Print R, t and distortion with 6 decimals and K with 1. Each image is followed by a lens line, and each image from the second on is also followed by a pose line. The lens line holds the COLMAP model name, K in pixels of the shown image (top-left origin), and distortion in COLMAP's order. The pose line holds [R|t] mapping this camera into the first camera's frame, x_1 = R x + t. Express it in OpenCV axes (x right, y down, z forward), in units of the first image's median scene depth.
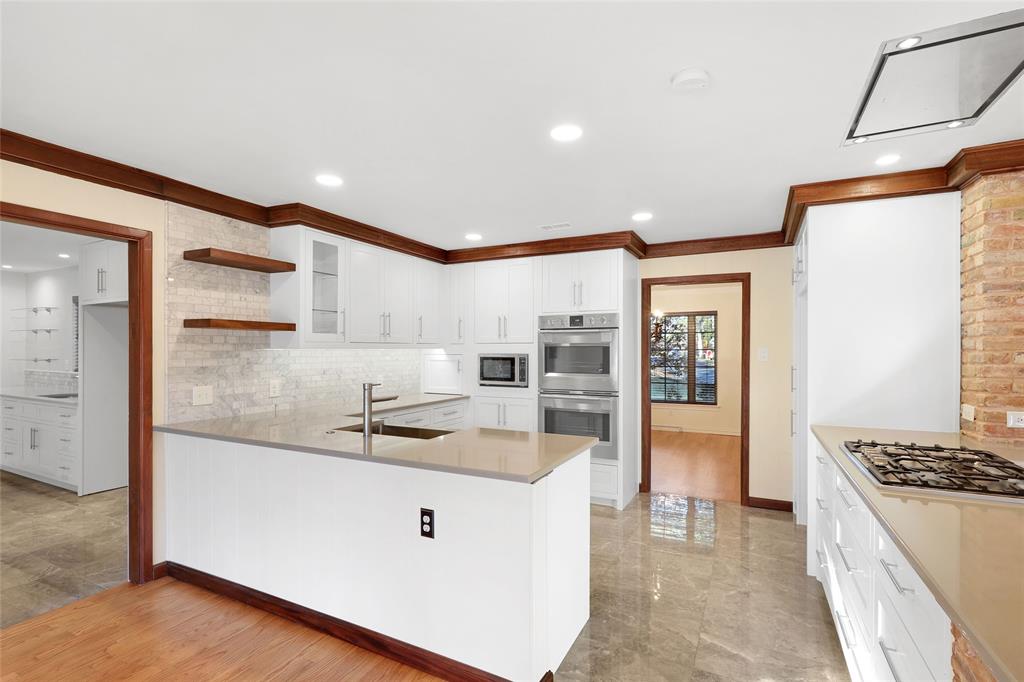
lens RADIAL K [[483.7, 0, 512.0], [0, 483.7, 347.8], [0, 0, 1]] dist [0.002185, 0.001713]
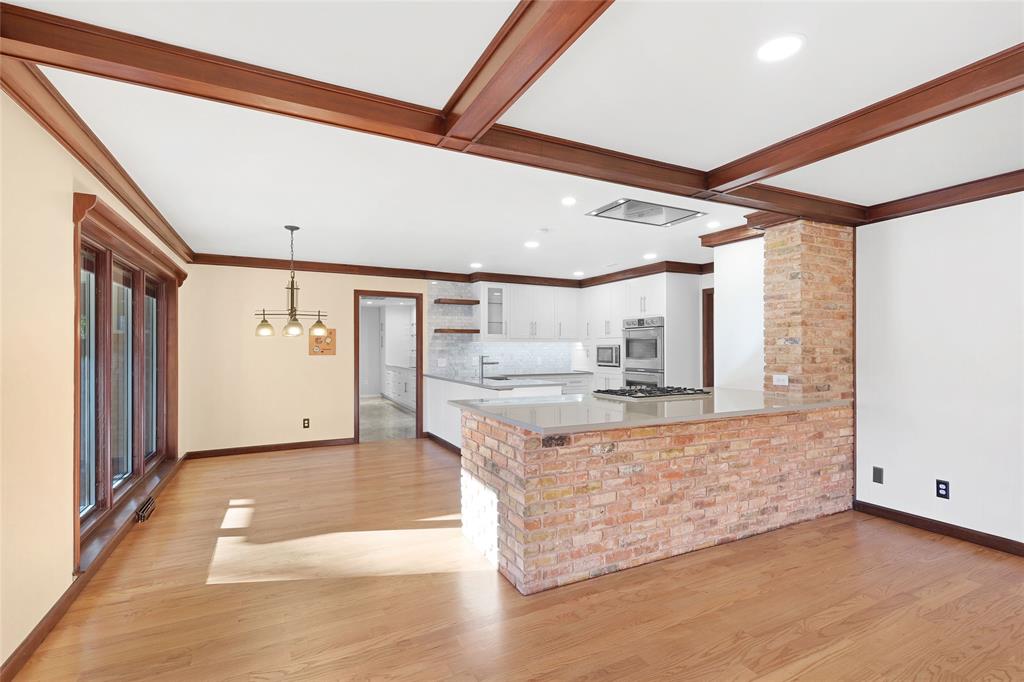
lens RADIAL K [[483.7, 0, 510.6], [0, 483.7, 346.1], [0, 0, 1]] dist [0.002185, 0.001713]
pose [[0.799554, -0.003748, -0.600583, 0.847038], [0.002308, 0.999992, -0.003169, 0.025480], [0.600590, 0.001148, 0.799556, -0.530517]]
